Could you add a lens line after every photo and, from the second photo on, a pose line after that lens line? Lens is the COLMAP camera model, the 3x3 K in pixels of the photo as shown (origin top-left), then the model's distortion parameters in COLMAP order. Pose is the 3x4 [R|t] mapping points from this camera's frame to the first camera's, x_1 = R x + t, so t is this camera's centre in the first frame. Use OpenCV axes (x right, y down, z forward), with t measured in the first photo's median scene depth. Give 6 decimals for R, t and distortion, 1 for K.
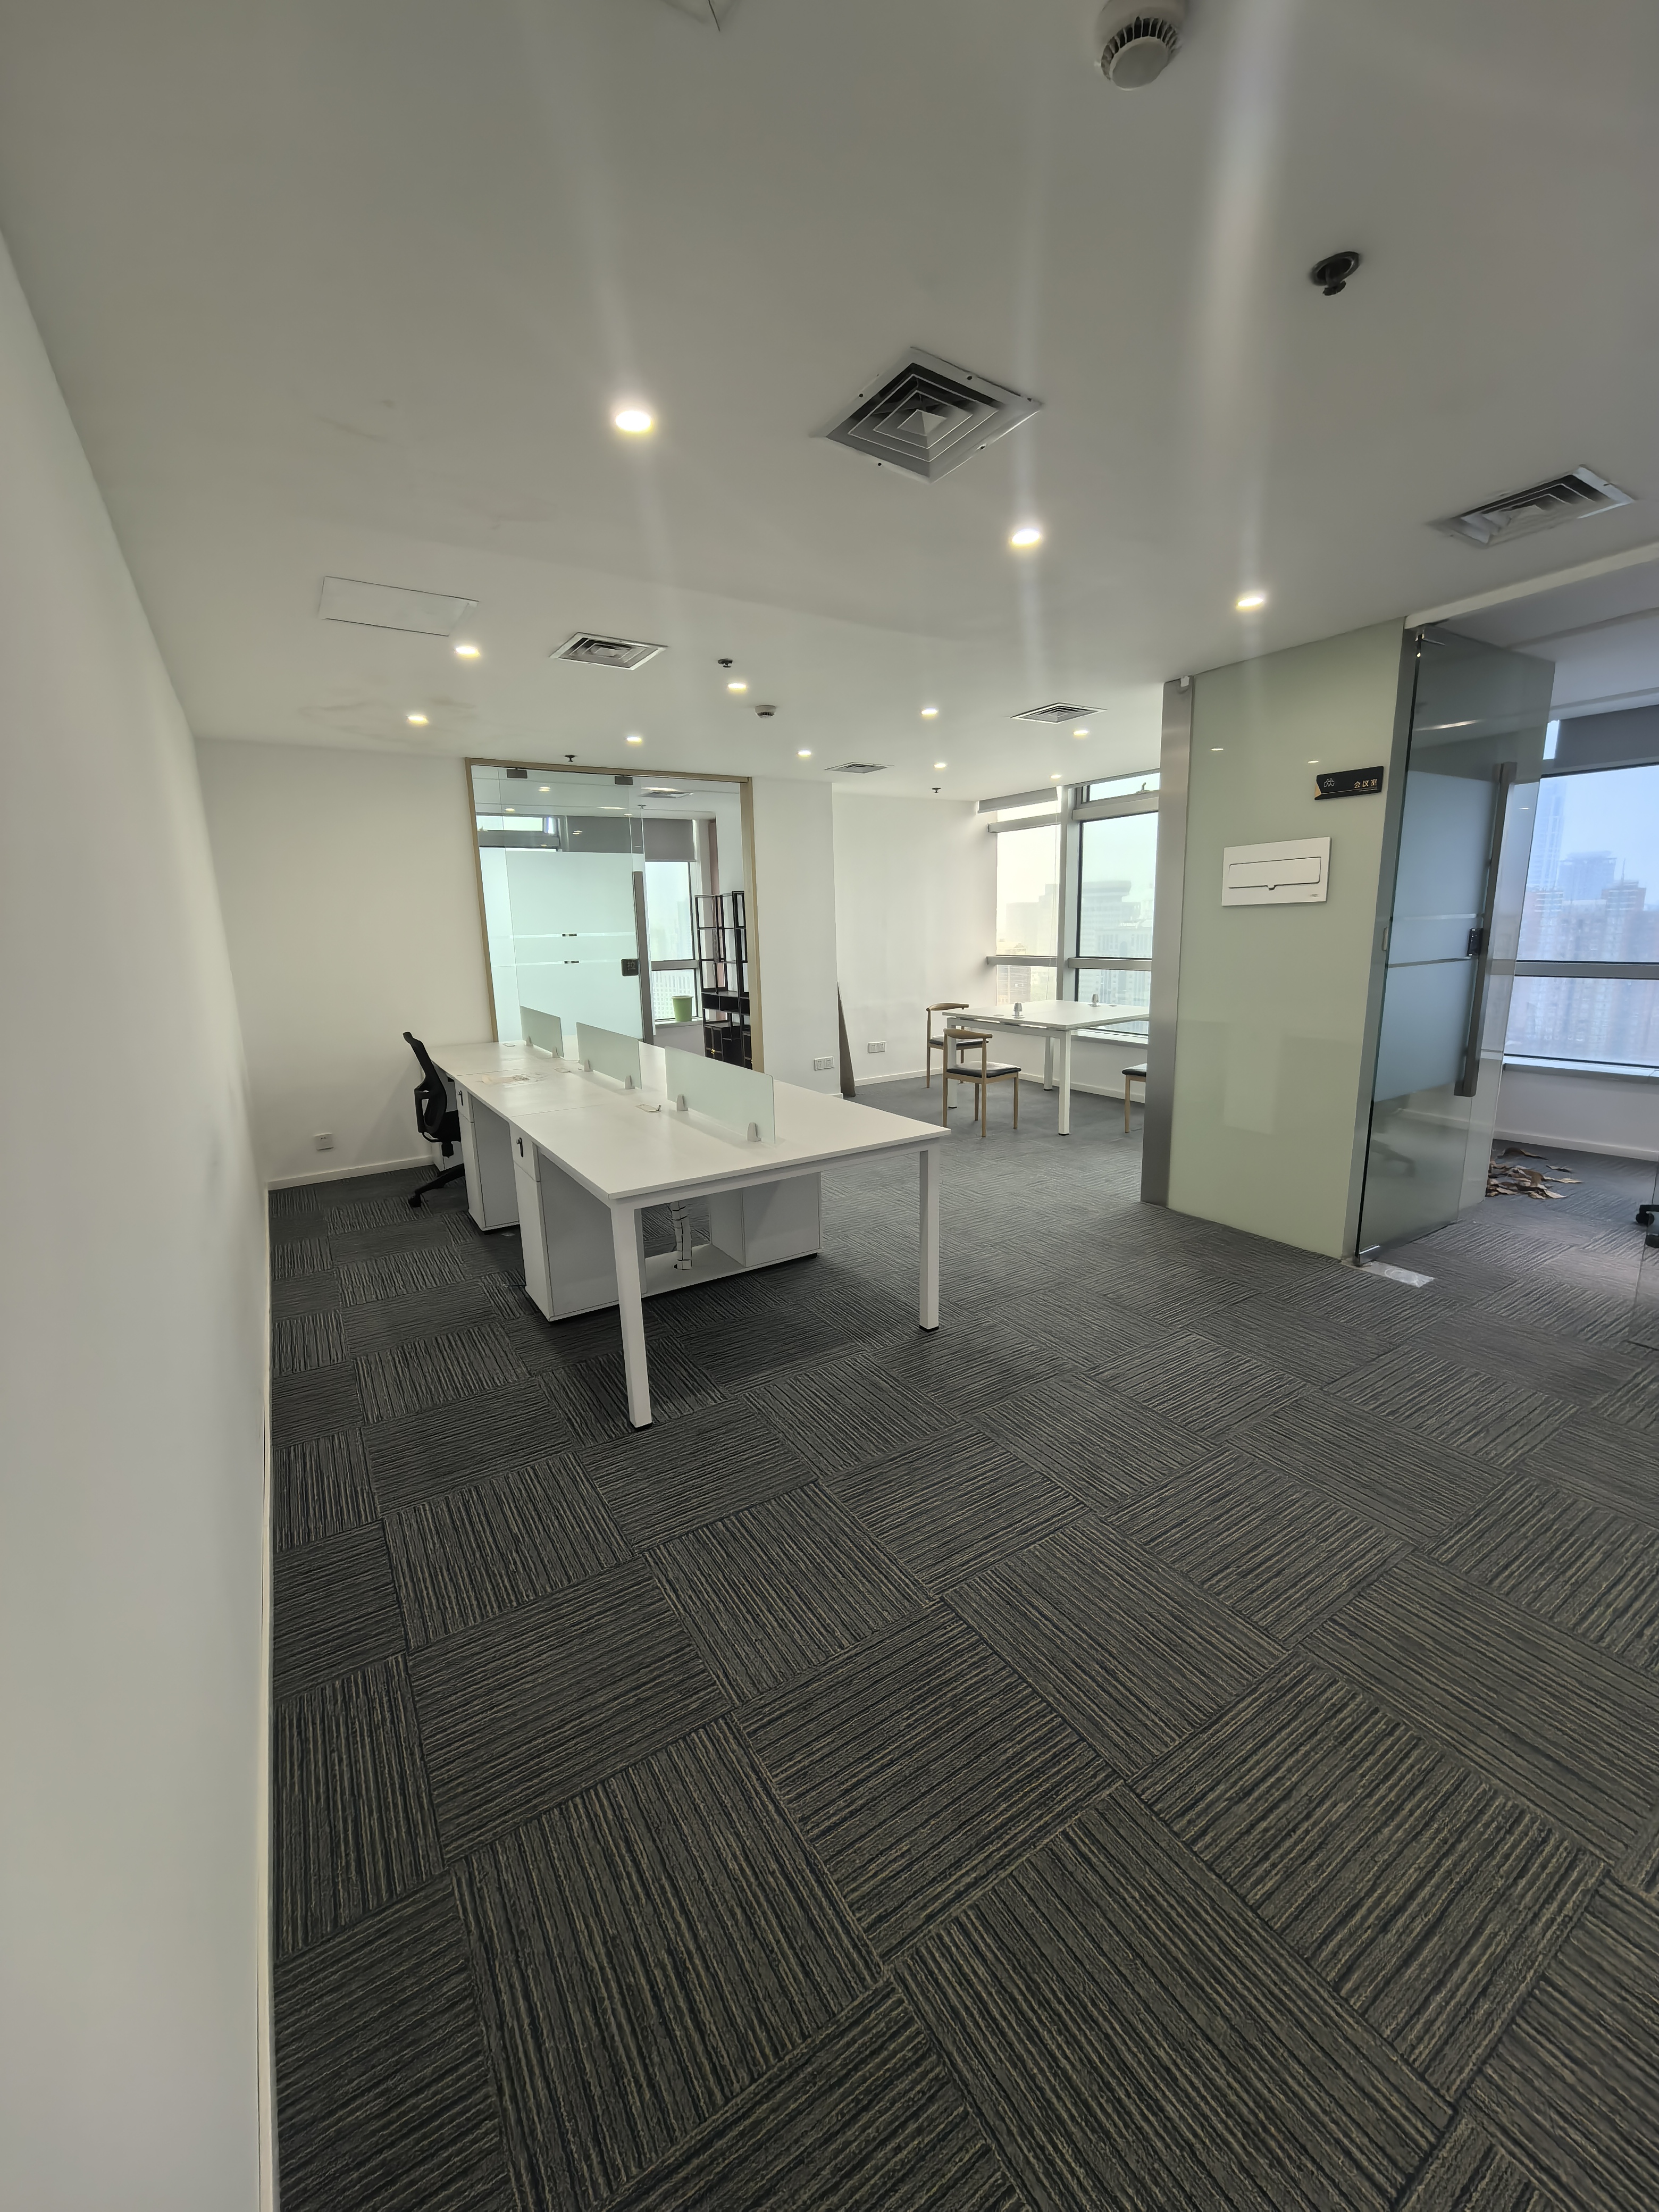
lens RADIAL K [[872.0, 0, 825.2], [0, 872.0, 1098.6], [0, 0, 1]] dist [-0.000674, -0.000604]
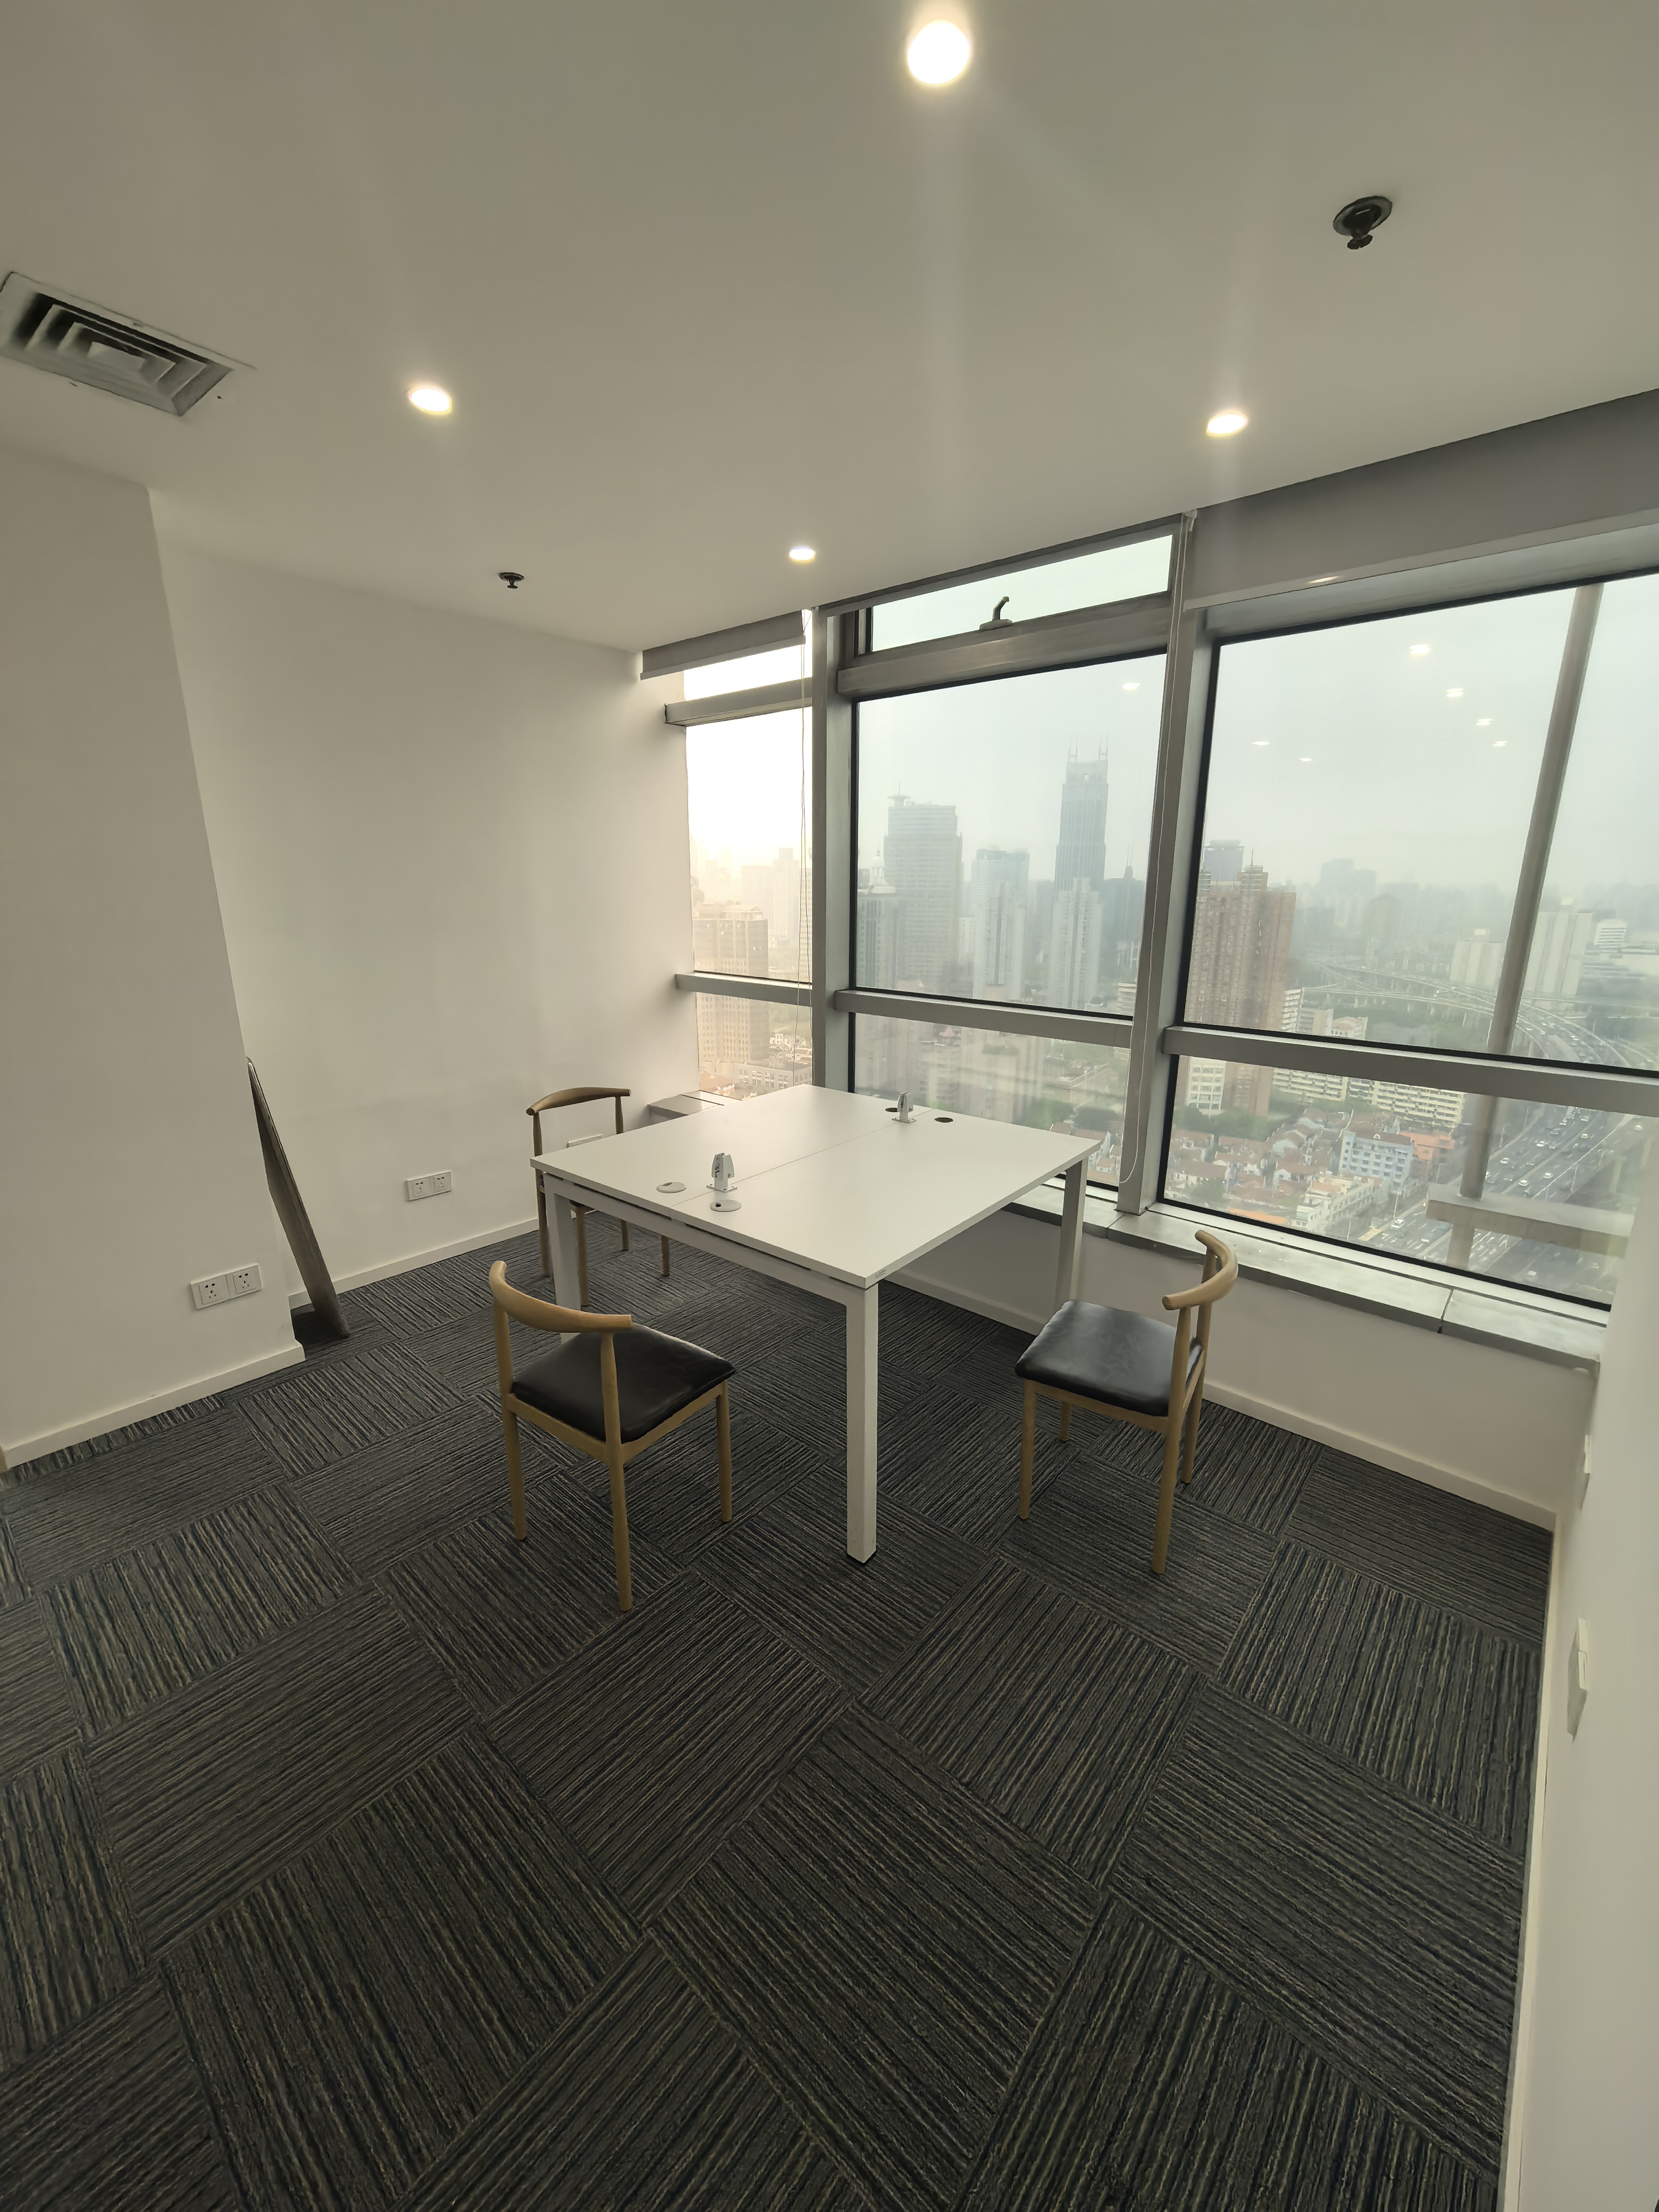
lens RADIAL K [[872.0, 0, 826.0], [0, 872.0, 1101.9], [0, 0, 1]] dist [-0.000674, -0.000604]
pose [[0.956905, -0.040989, 0.287492, 0.134265], [0.027593, 0.998343, 0.050496, -0.124820], [-0.289086, -0.040387, 0.956451, 0.540473]]
